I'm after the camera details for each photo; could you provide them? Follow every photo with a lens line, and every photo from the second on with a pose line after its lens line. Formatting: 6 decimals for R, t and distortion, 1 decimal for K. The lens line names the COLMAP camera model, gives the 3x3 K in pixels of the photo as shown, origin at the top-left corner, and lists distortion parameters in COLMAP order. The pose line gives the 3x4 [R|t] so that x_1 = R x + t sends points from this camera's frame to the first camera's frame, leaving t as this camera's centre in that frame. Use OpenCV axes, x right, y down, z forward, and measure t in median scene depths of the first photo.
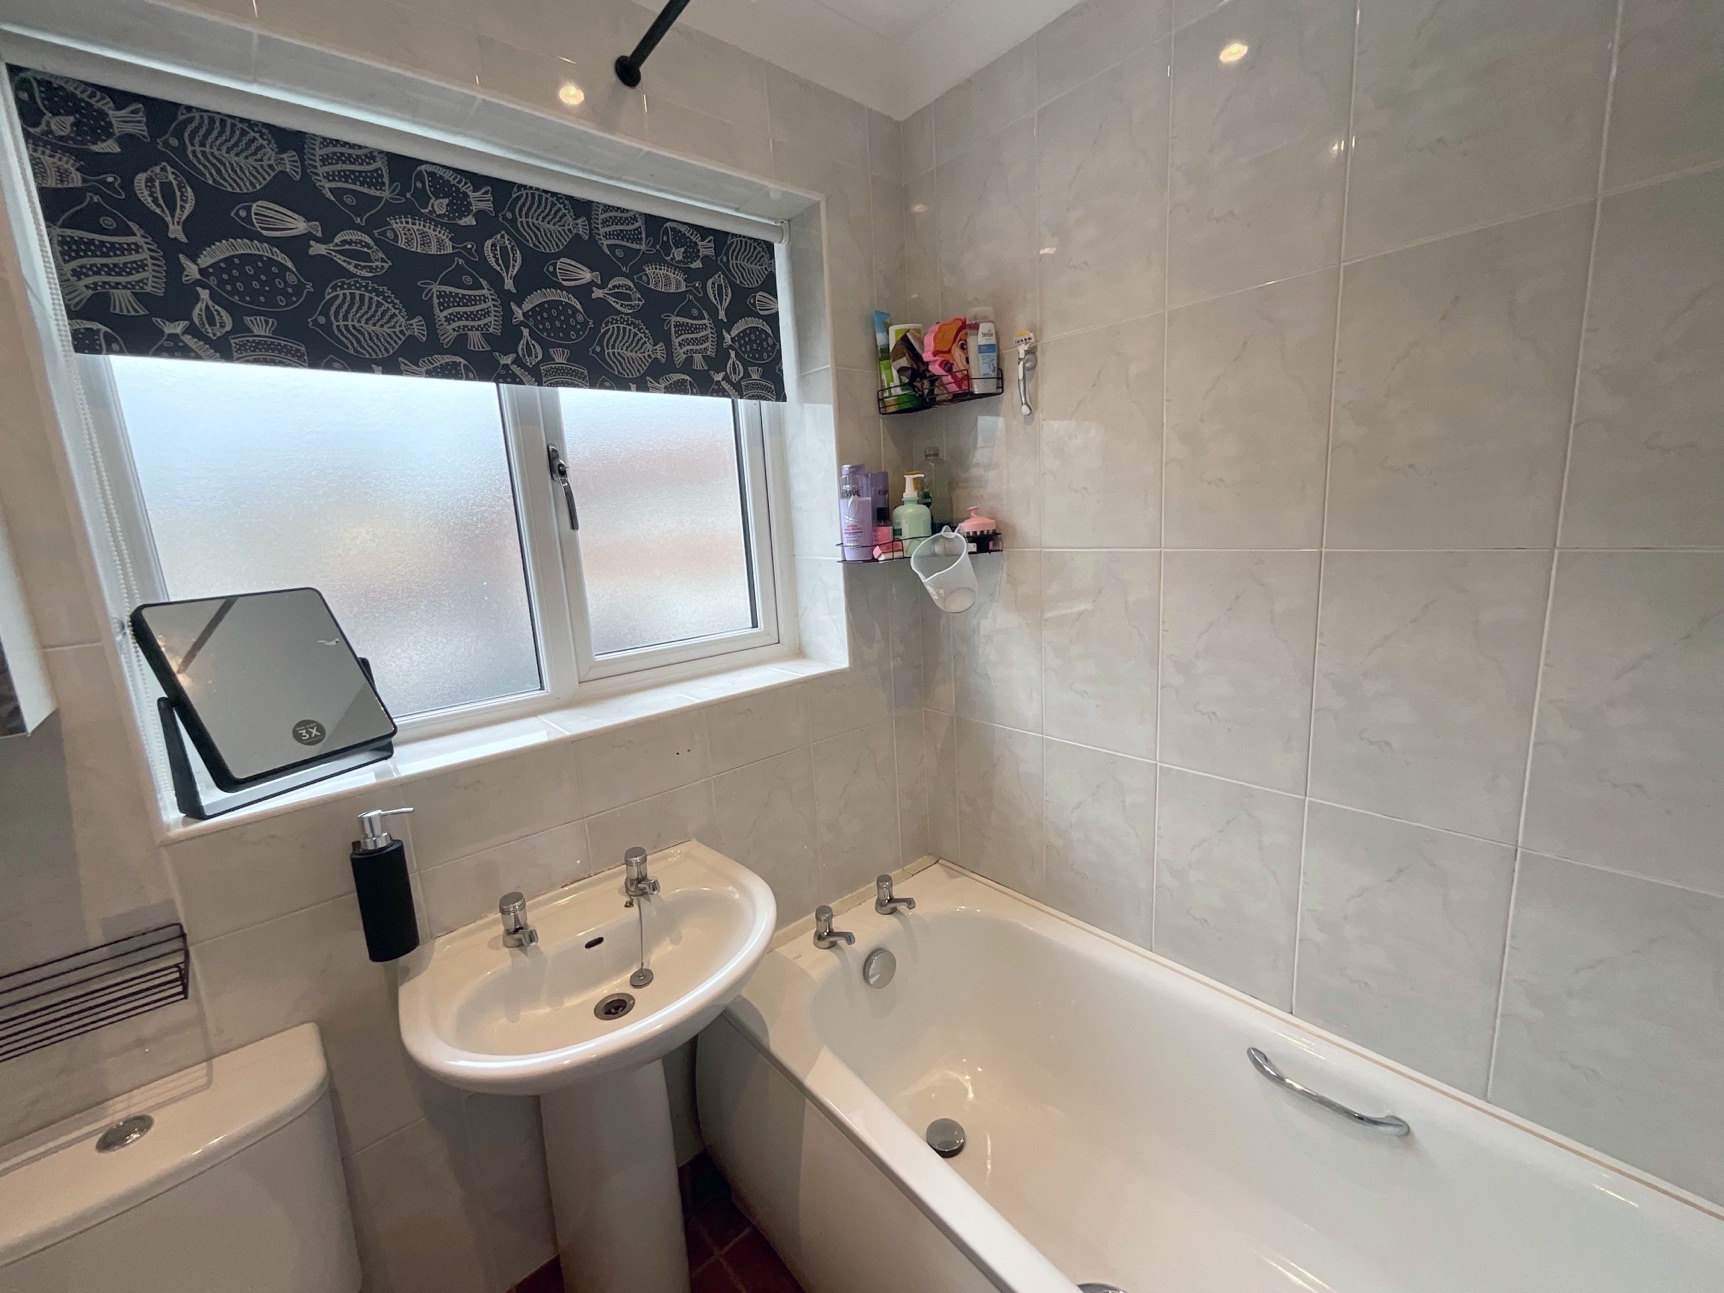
lens RADIAL K [[701.5, 0, 862.0], [0, 701.5, 646.5], [0, 0, 1]] dist [-0.000506, 0.000300]
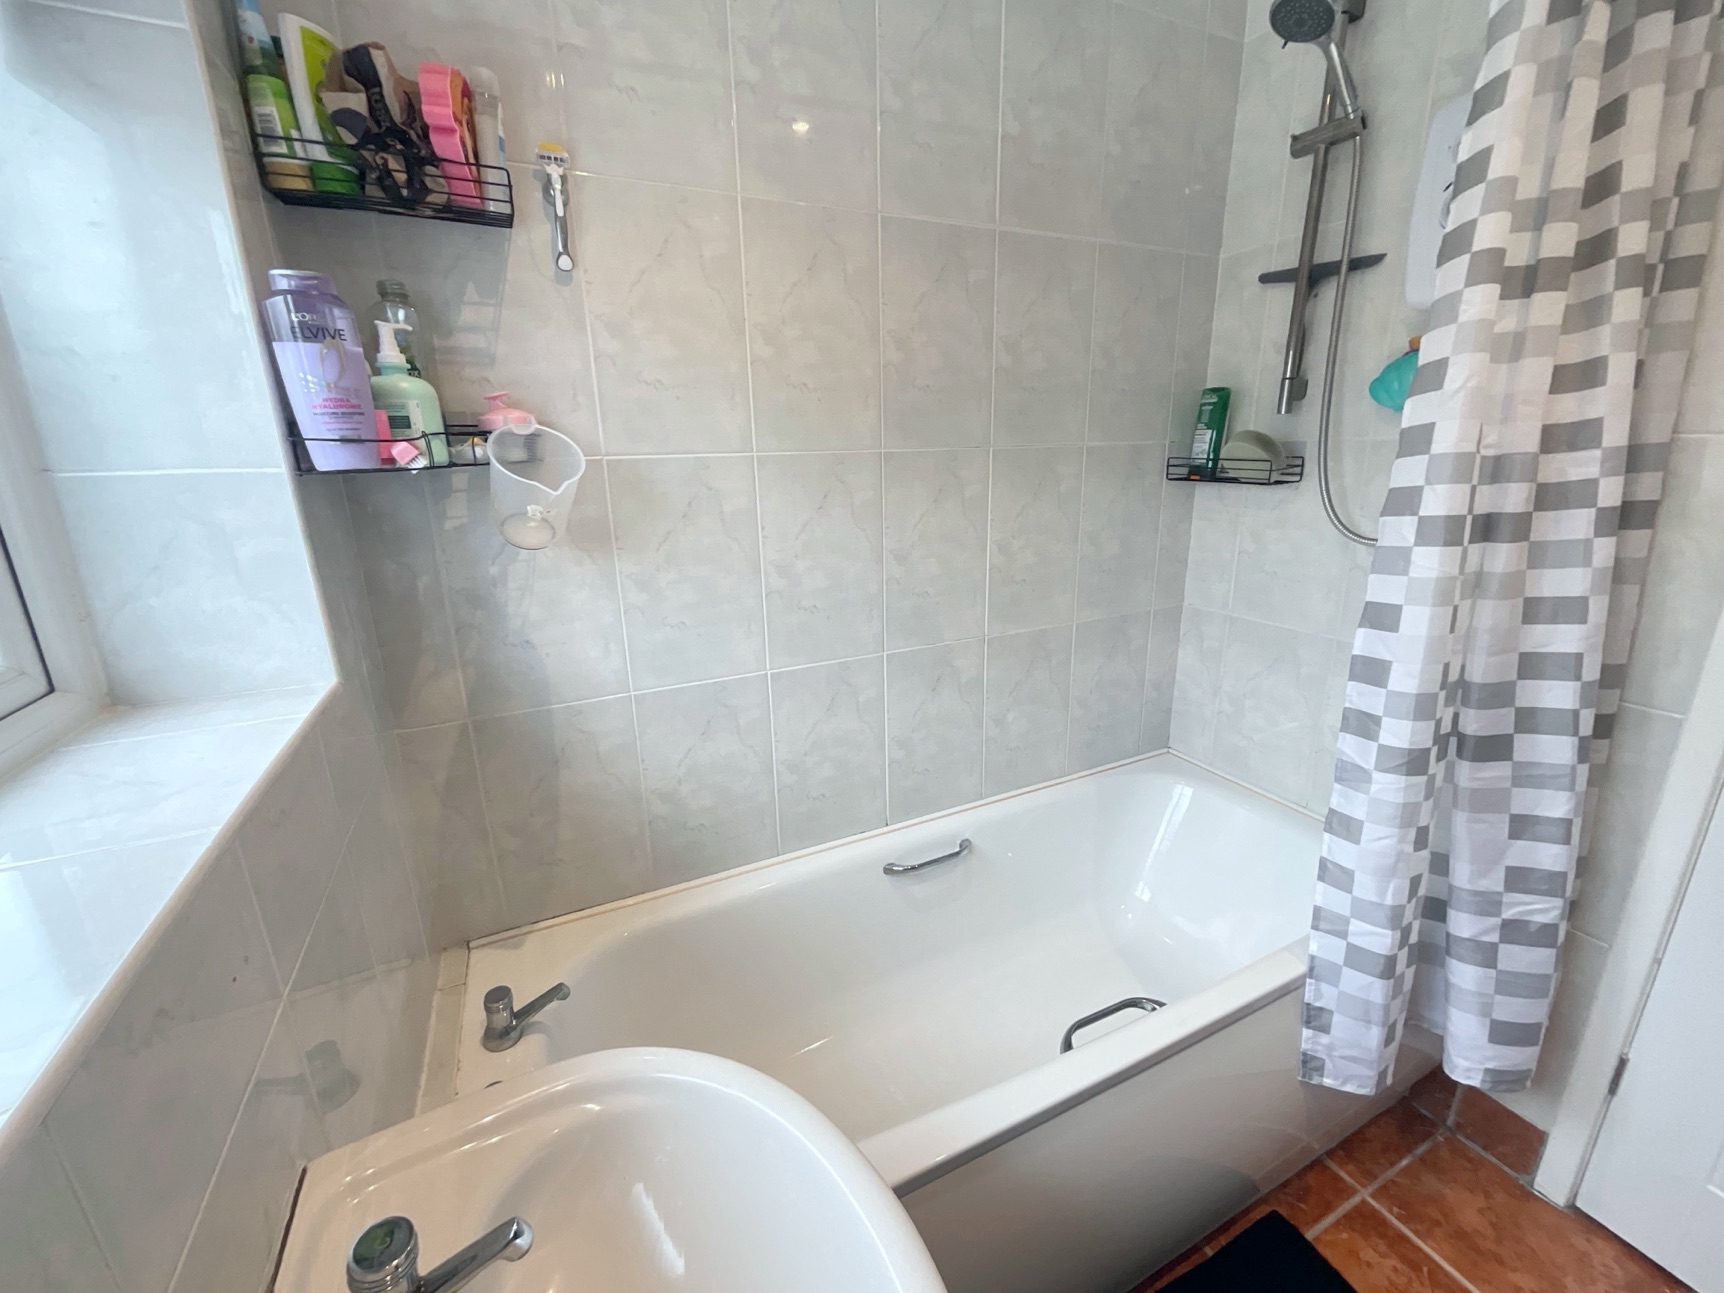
lens RADIAL K [[701.5, 0, 862.0], [0, 701.5, 646.5], [0, 0, 1]] dist [-0.000506, 0.000300]
pose [[0.263347, -0.214430, 0.940568, -0.428711], [0.189714, 0.967456, 0.167442, -0.010376], [-0.945863, 0.134344, 0.295457, 0.504232]]
